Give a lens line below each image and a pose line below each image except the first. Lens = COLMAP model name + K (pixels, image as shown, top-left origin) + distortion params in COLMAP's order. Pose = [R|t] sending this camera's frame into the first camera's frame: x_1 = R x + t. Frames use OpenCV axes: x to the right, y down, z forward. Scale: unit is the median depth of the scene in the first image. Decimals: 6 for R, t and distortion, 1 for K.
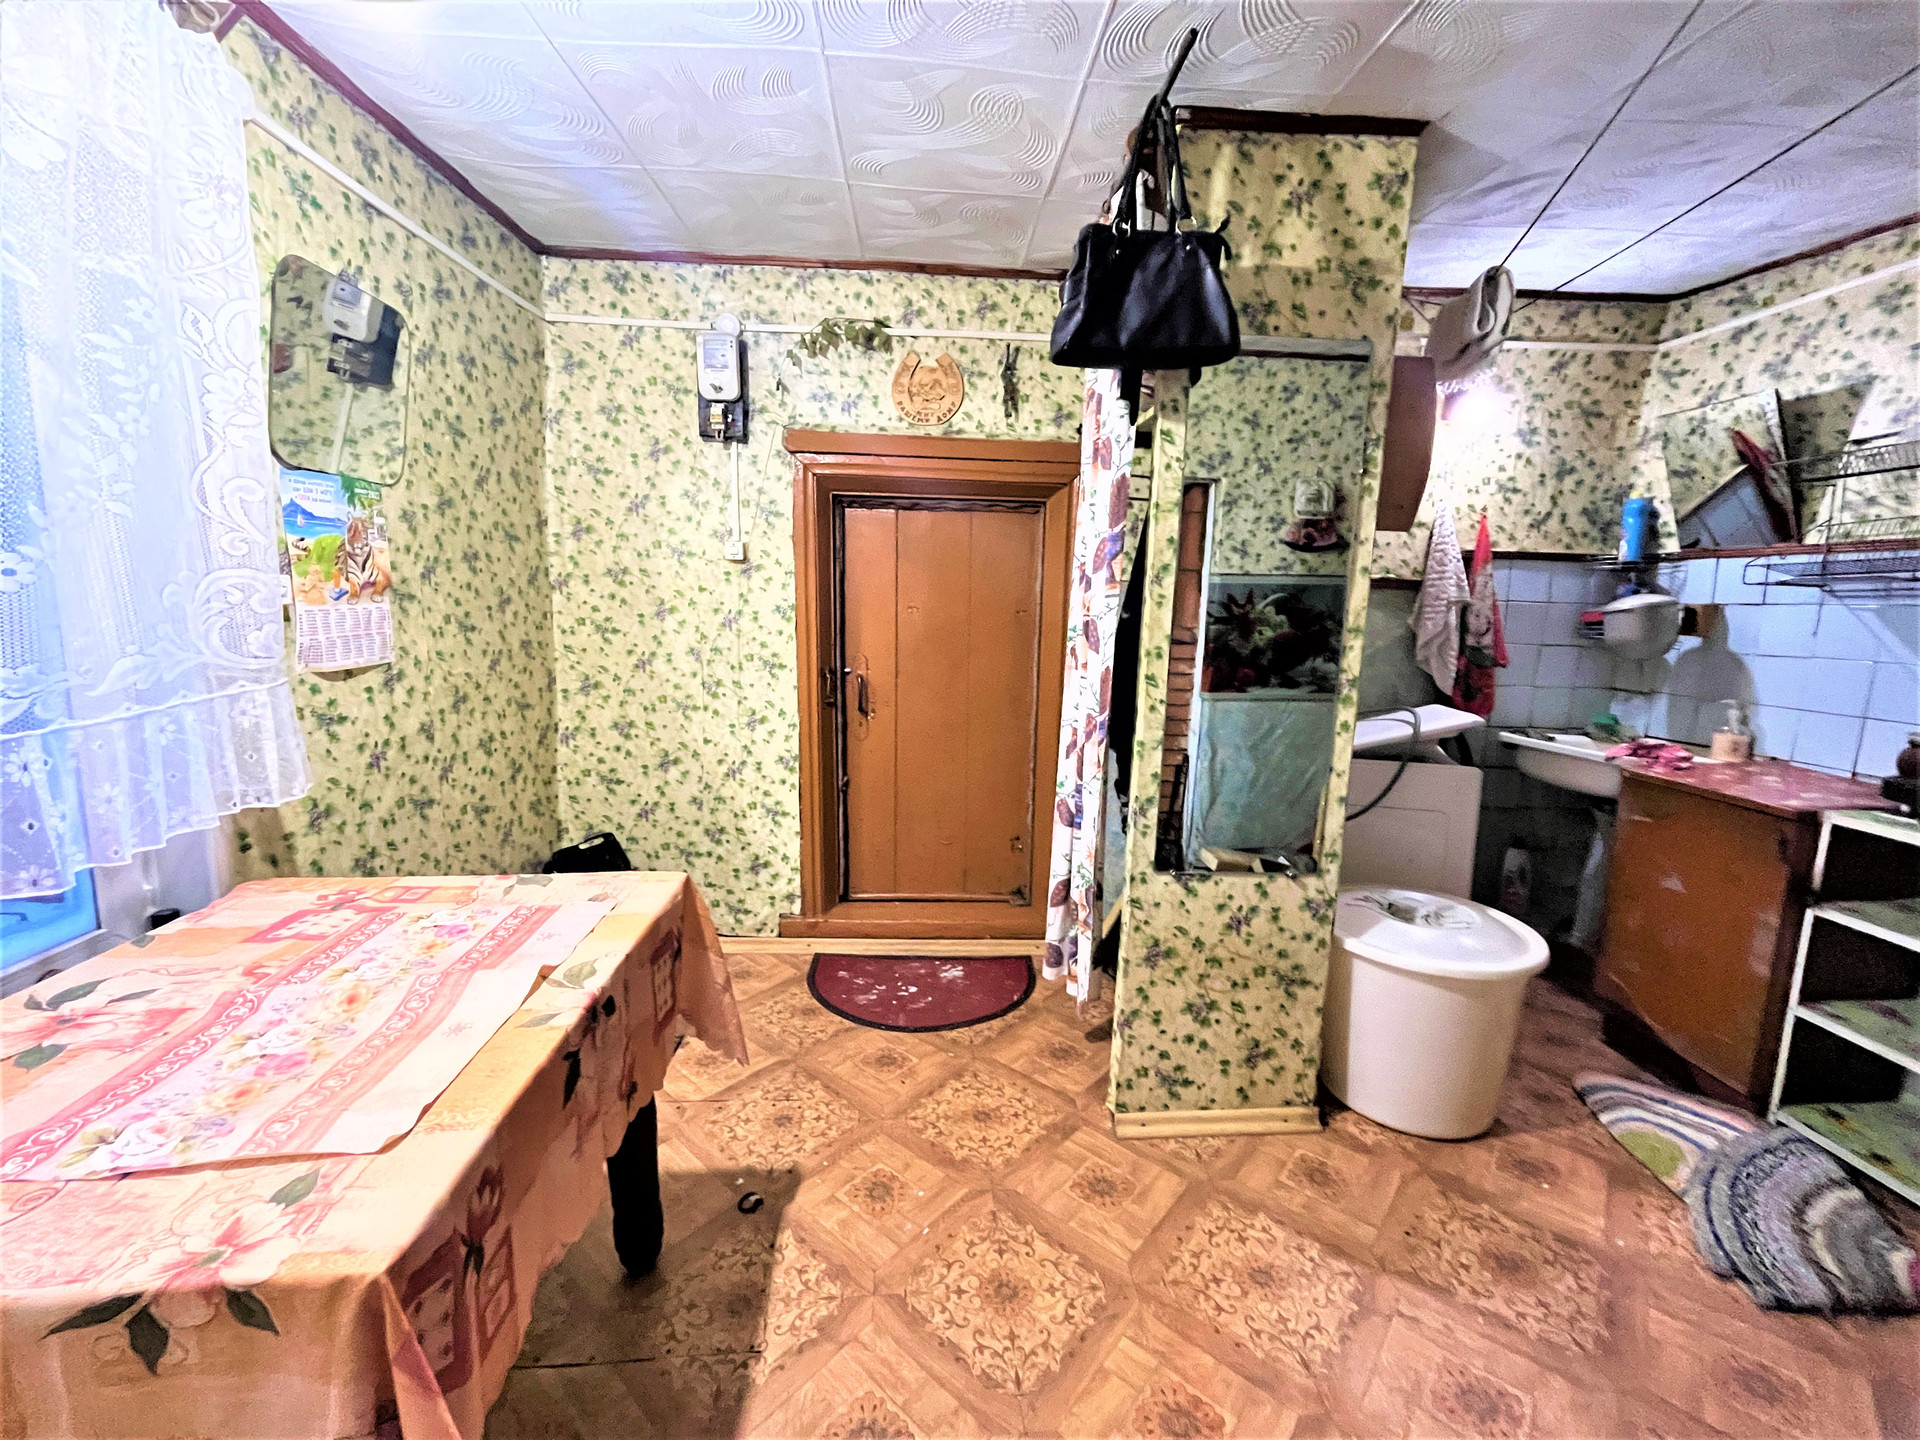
lens RADIAL K [[777.0, 0, 956.4], [0, 777.0, 705.9], [0, 0, 1]] dist [-0.001997, -0.000610]
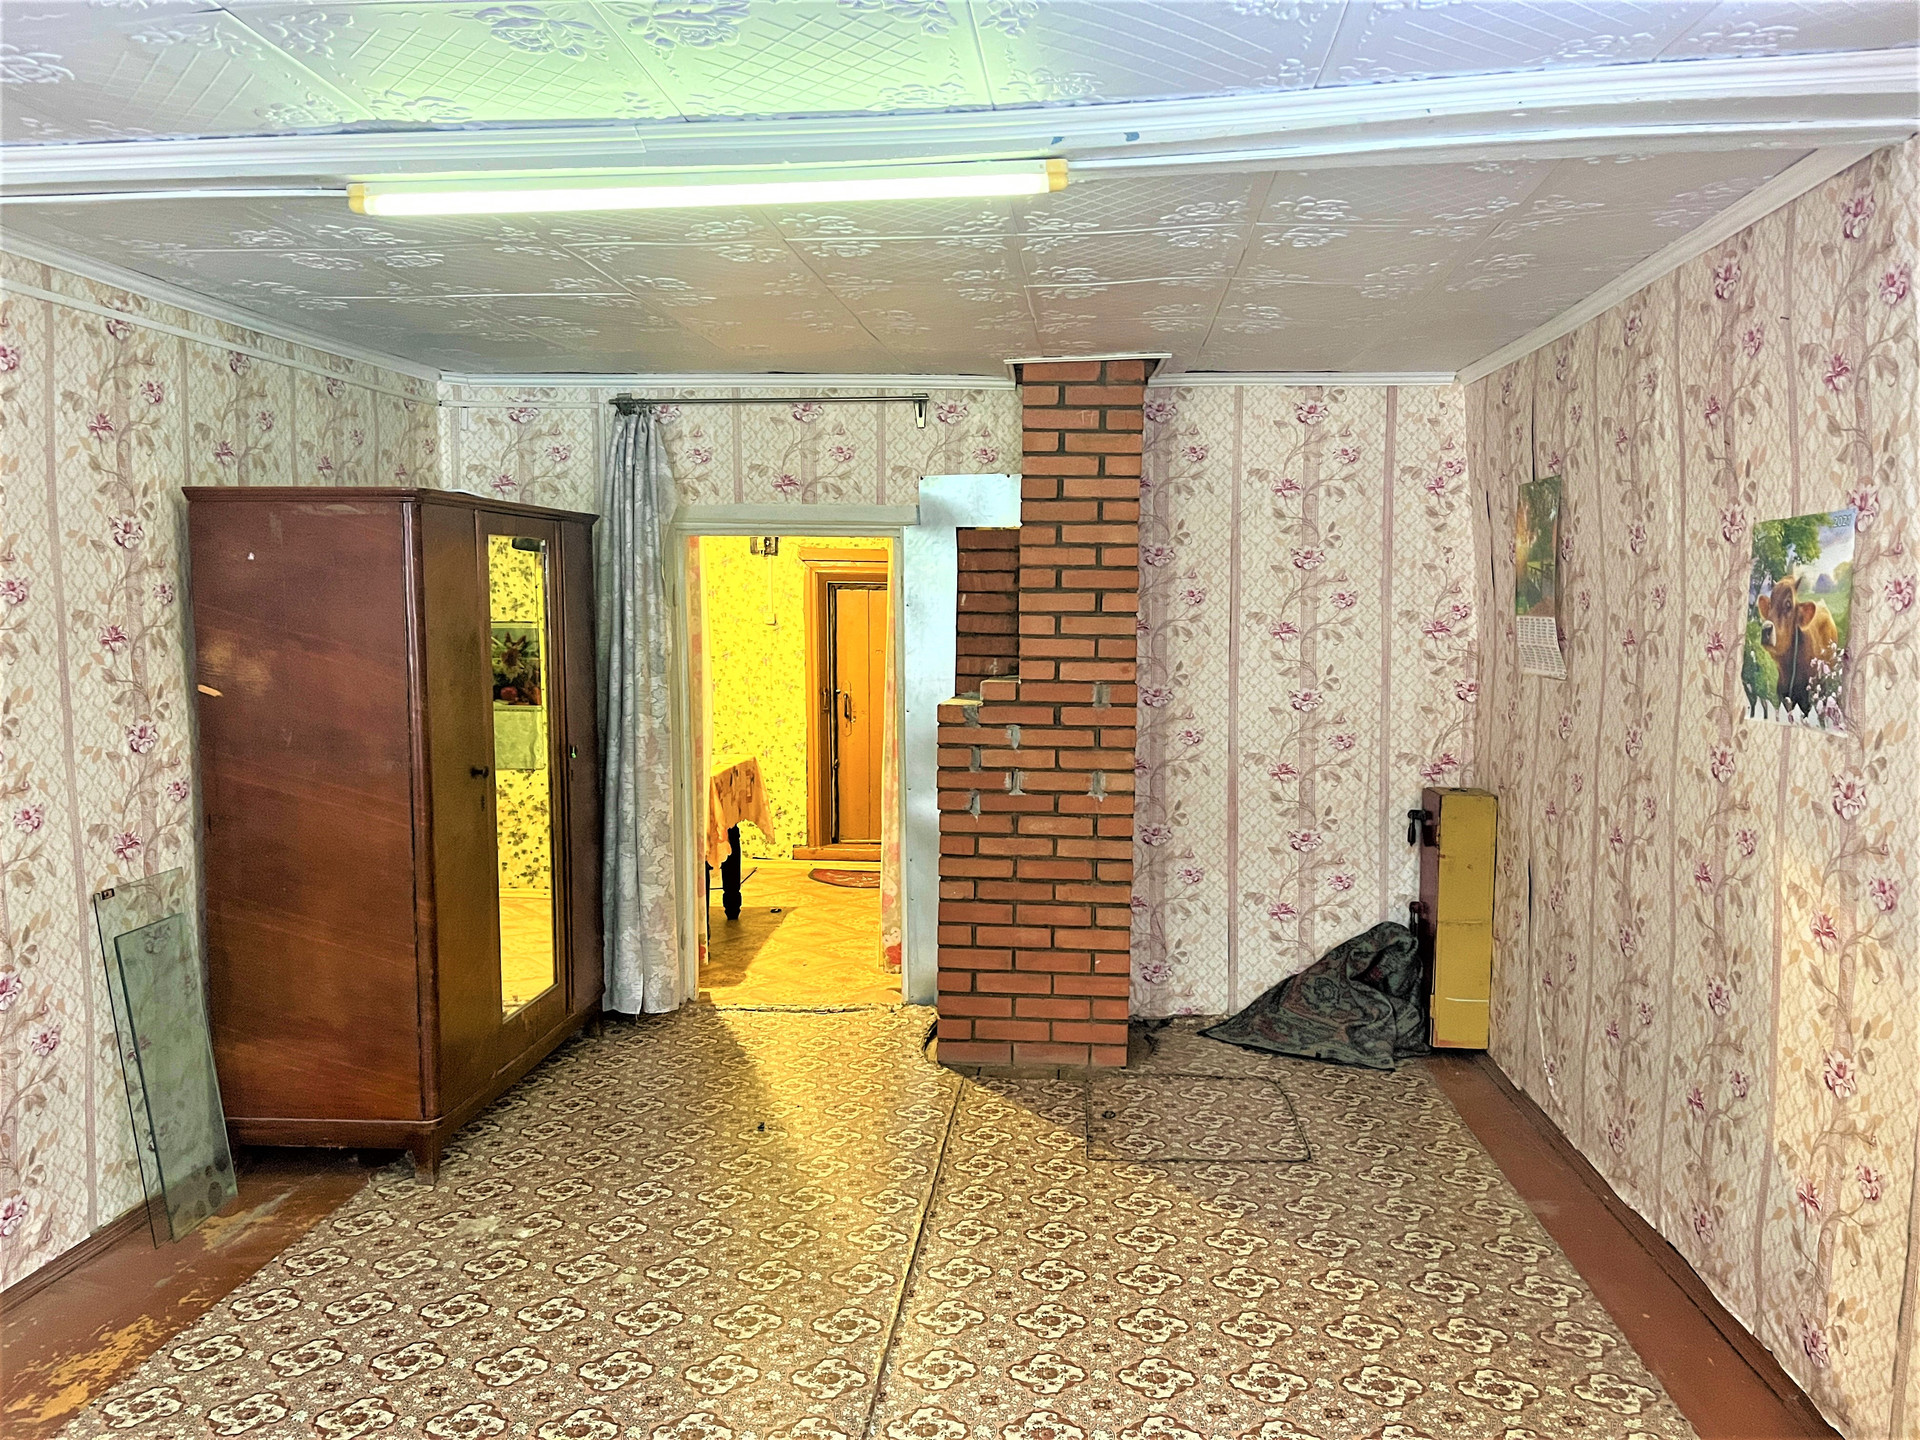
lens RADIAL K [[1468.0, 0, 958.4], [0, 1468.0, 715.4], [0, 0, 1]] dist [0.064568, -0.072054]
pose [[0.991275, -0.002705, -0.131781, 0.717996], [-0.006857, 0.997377, -0.072055, 0.313797], [0.131630, 0.072330, 0.988657, -2.773407]]
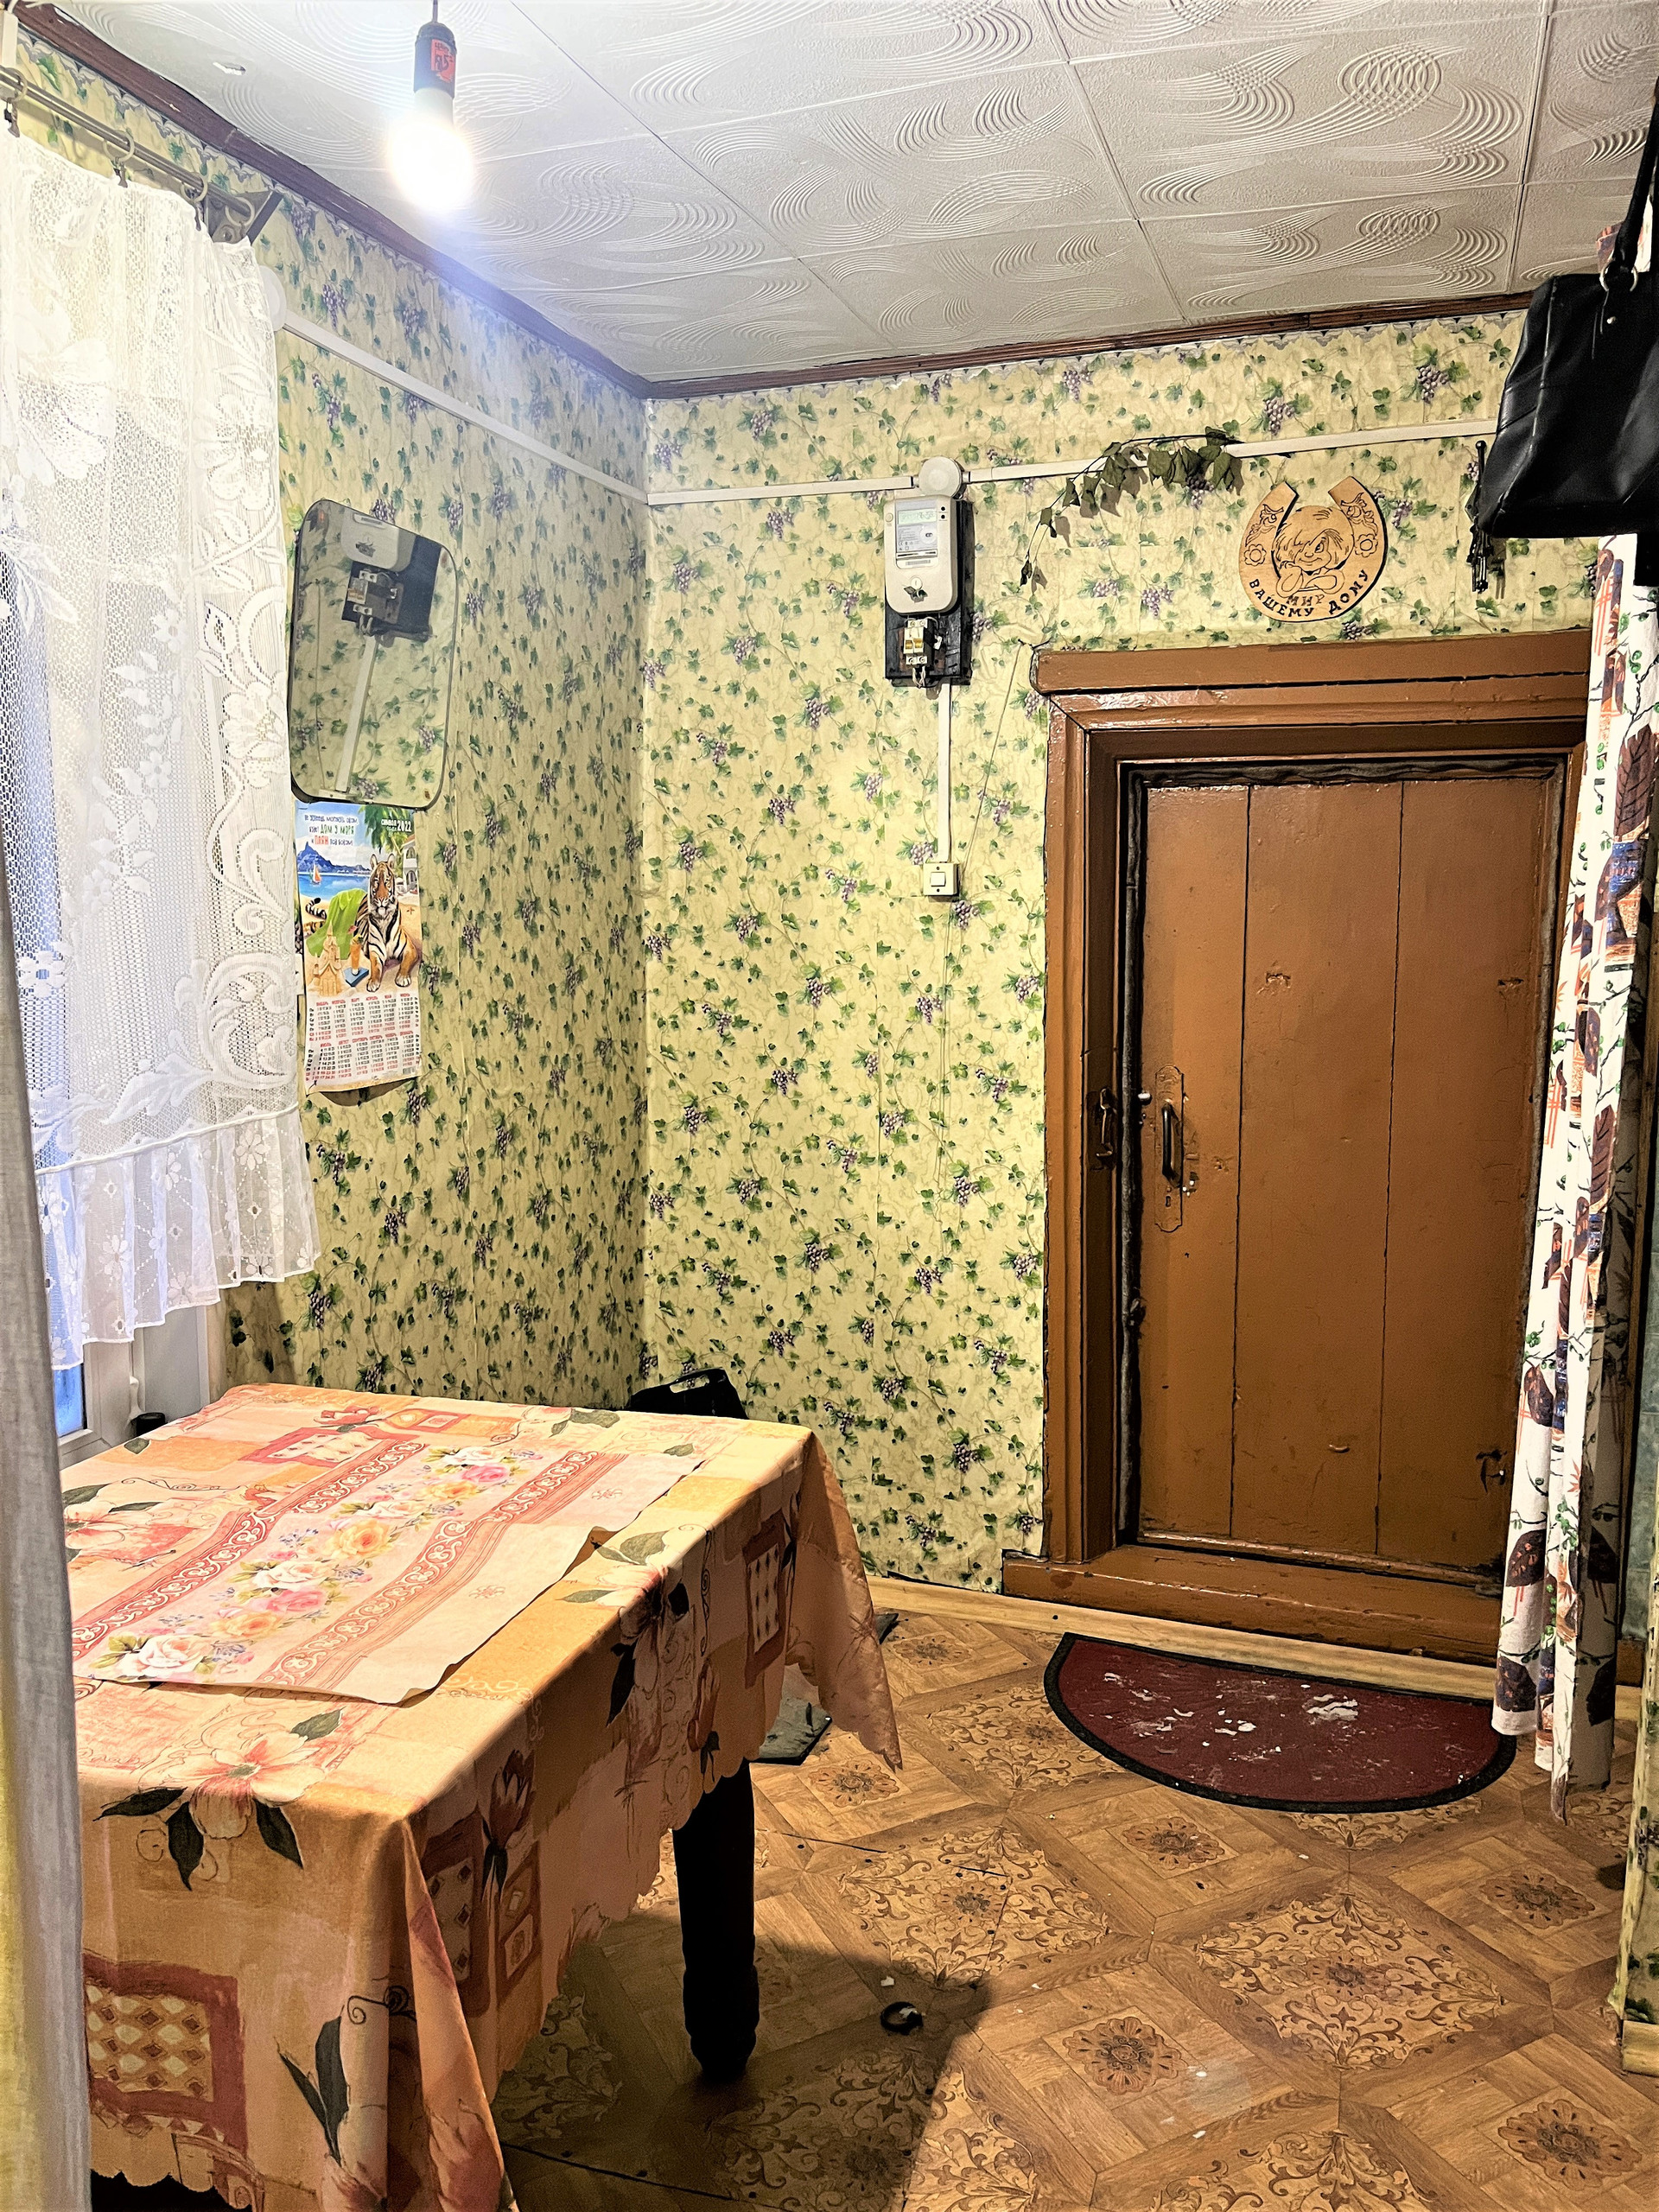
lens RADIAL K [[1691.3, 0, 832.1], [0, 1691.3, 1116.9], [0, 0, 1]] dist [0.064568, -0.072054]
pose [[0.929409, 0.023513, -0.368301, 0.124011], [-0.032361, 0.999317, -0.017863, -0.007673], [0.367629, 0.028521, 0.929535, -0.199484]]
